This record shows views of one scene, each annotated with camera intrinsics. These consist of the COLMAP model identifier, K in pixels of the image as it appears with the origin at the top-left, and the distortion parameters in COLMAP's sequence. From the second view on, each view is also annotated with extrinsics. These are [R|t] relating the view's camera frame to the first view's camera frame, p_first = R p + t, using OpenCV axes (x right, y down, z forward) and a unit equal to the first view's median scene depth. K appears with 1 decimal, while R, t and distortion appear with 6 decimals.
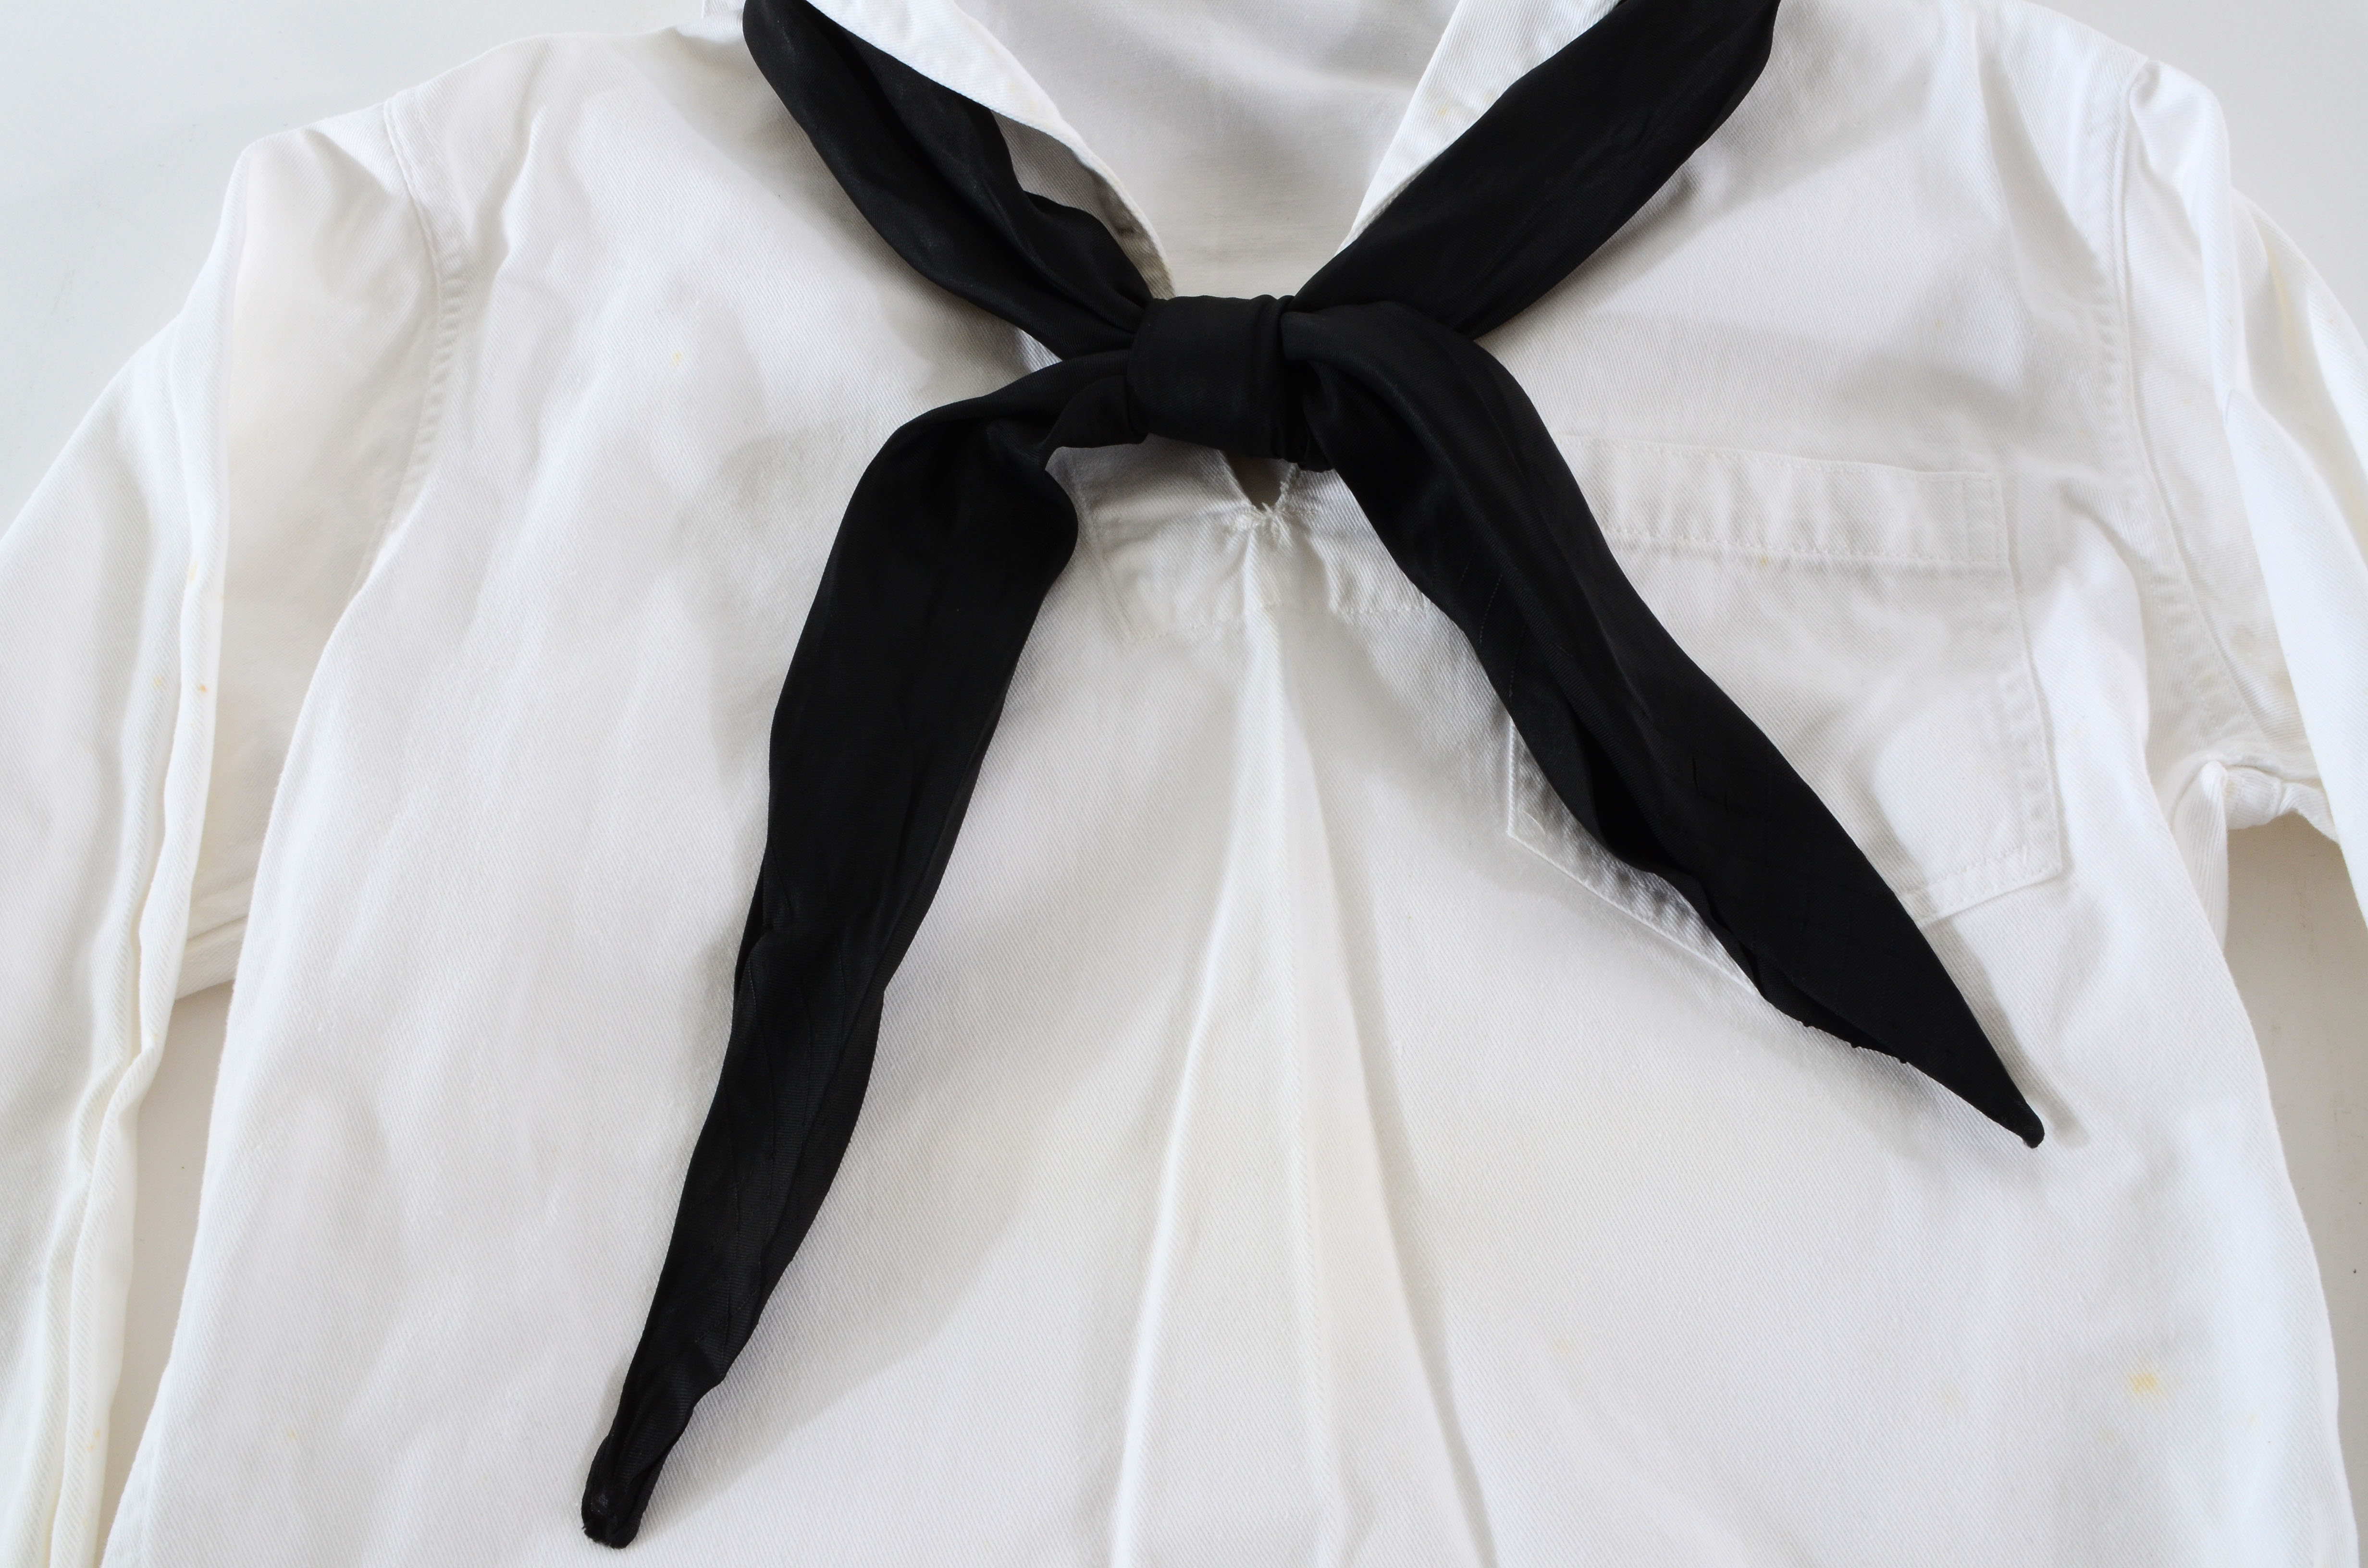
lens RADIAL K [[2426.7, 0, 1179.3], [0, 2426.7, 782.3], [0, 0, 1]] dist [-0.055968, 0.000000]
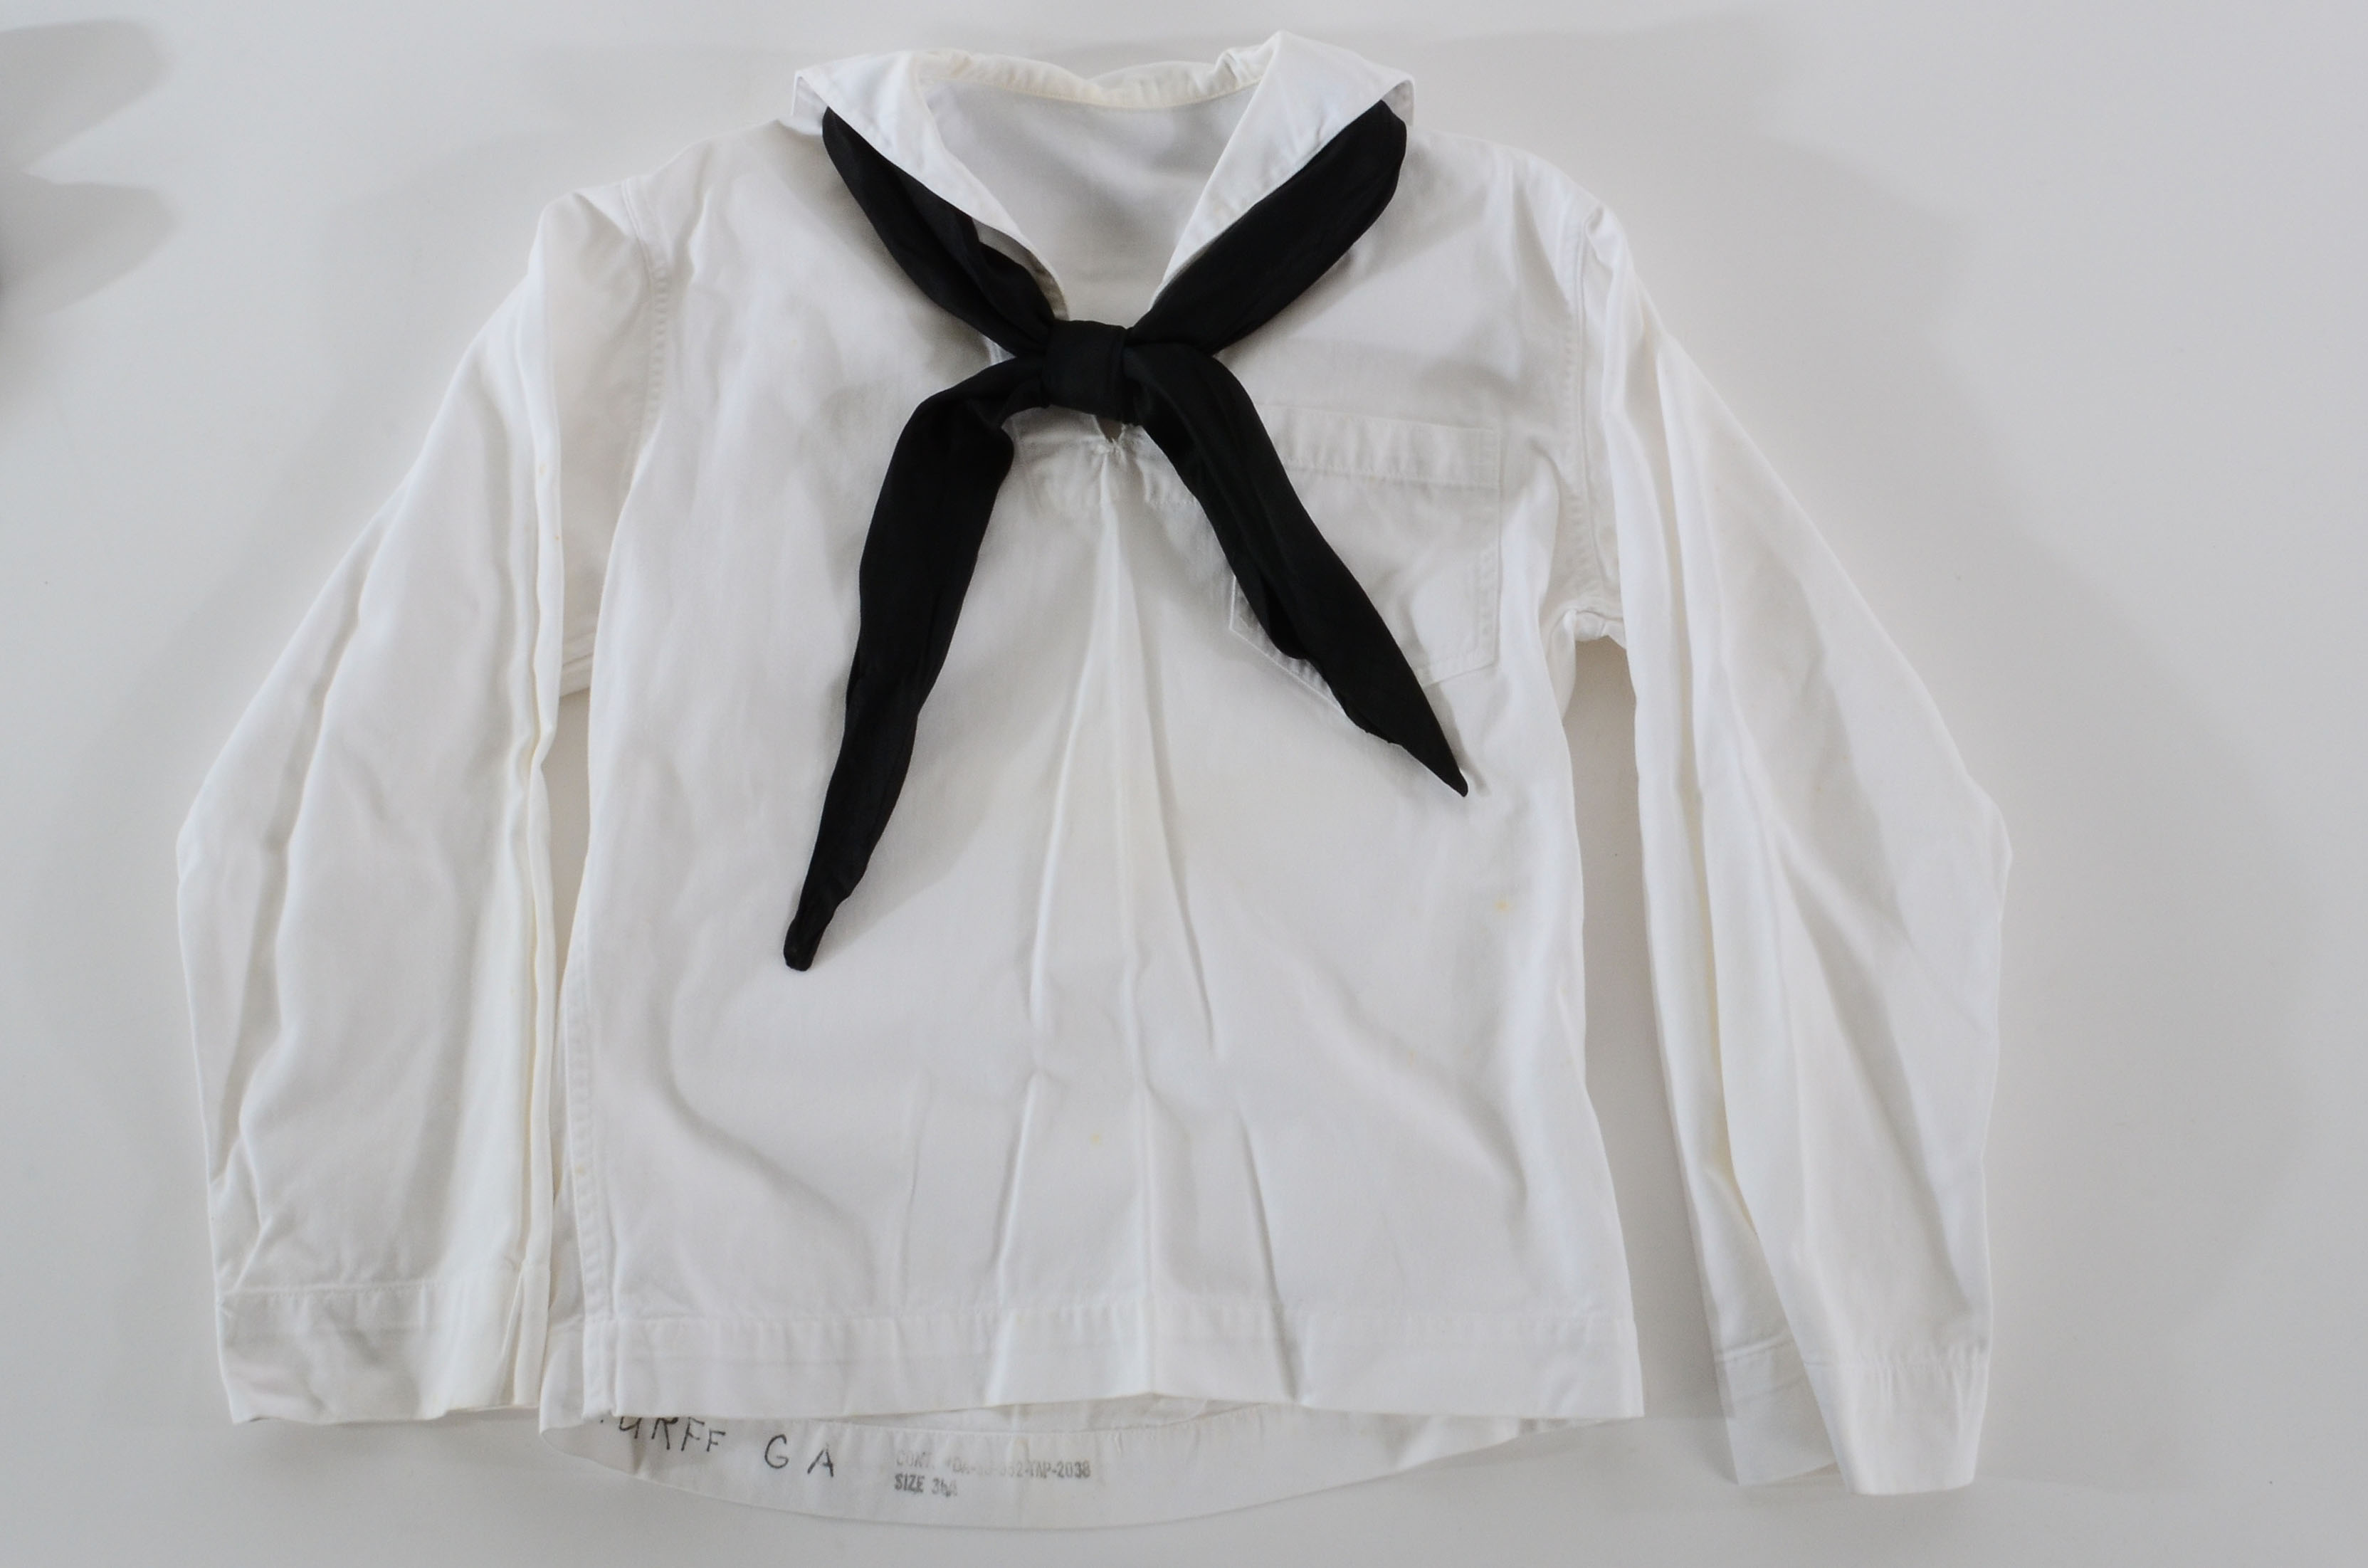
lens RADIAL K [[1831.4, 0, 1181.1], [0, 1831.4, 787.0], [0, 0, 1]] dist [-0.011384, -0.003315]
pose [[0.997007, 0.015708, 0.075700, -0.016678], [-0.032233, 0.974441, 0.222321, -0.180784], [-0.070273, -0.224095, 0.972030, -0.483645]]
